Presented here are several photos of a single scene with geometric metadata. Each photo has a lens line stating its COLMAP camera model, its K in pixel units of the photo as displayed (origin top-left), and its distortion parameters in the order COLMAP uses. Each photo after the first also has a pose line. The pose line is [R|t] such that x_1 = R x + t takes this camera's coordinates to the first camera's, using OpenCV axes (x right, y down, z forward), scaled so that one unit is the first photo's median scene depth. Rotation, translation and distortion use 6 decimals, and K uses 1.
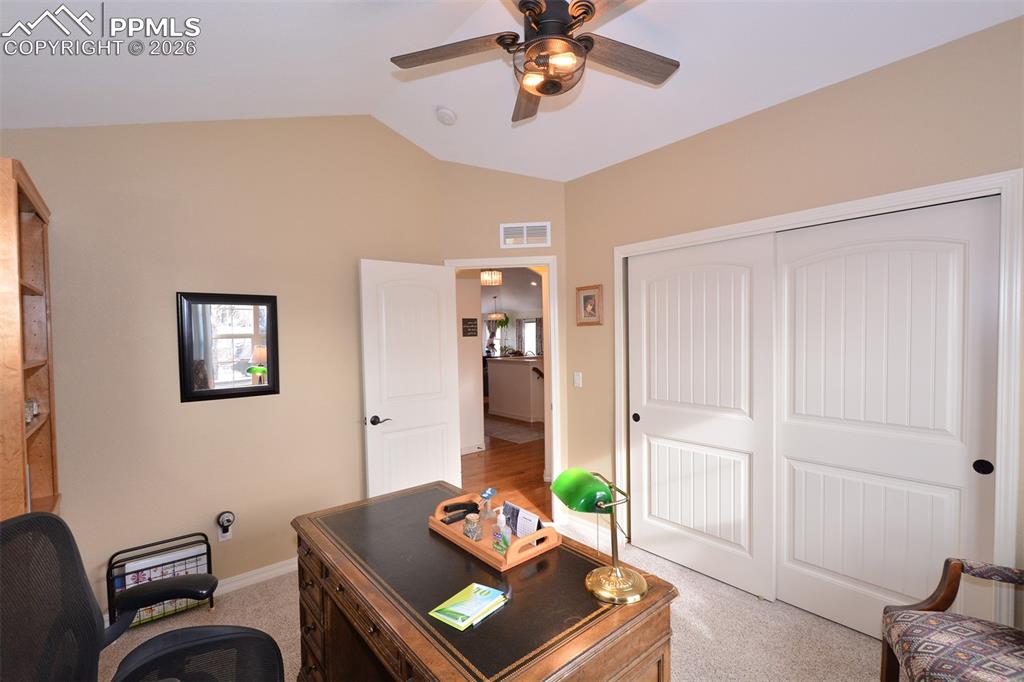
lens RADIAL K [[448.5, 0, 513.3], [0, 448.5, 347.9], [0, 0, 1]] dist [0.003279, -0.009894]
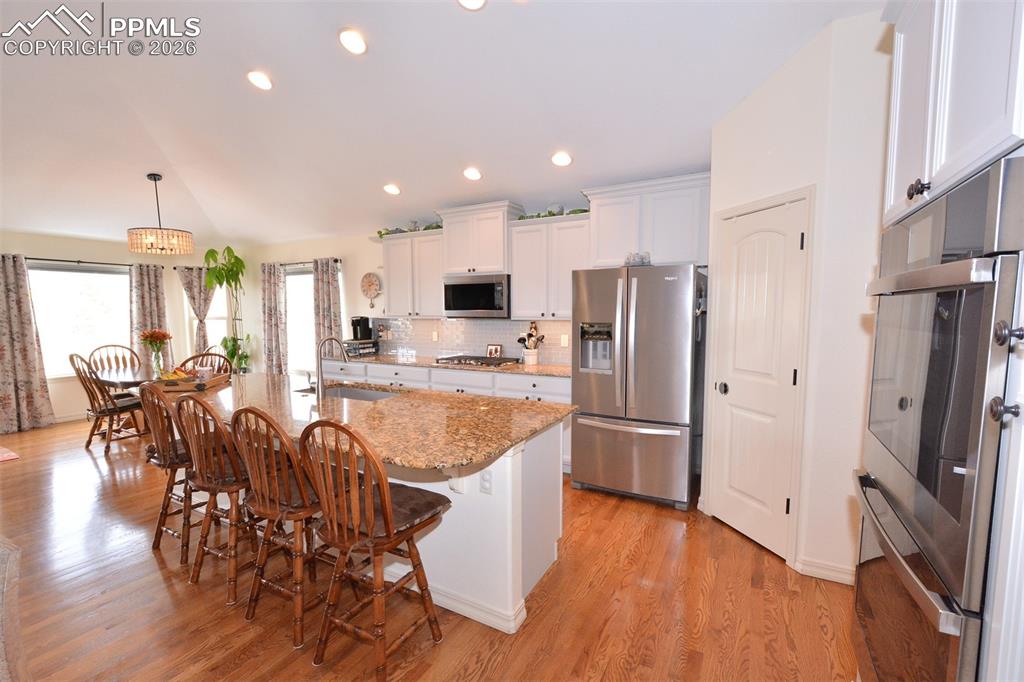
lens RADIAL K [[441.4, 0, 509.6], [0, 441.4, 346.3], [0, 0, 1]] dist [0.002063, 0.000073]
pose [[0.932850, -0.017155, 0.359855, 0.064004], [-0.002534, 0.998529, 0.054169, -0.016960], [-0.360255, -0.051443, 0.931434, 0.584940]]
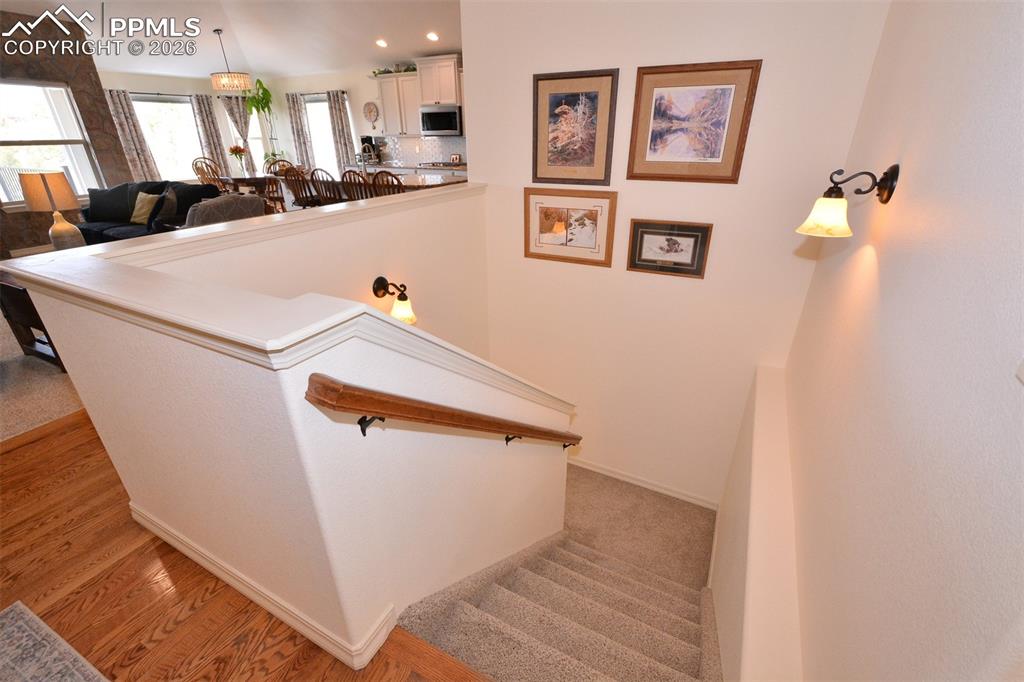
lens RADIAL K [[448.5, 0, 513.3], [0, 448.5, 347.9], [0, 0, 1]] dist [0.003279, -0.009894]
pose [[0.925893, -0.152534, 0.345625, 0.025315], [-0.001016, 0.913858, 0.406032, -0.008641], [-0.377786, -0.376293, 0.845980, 0.378780]]
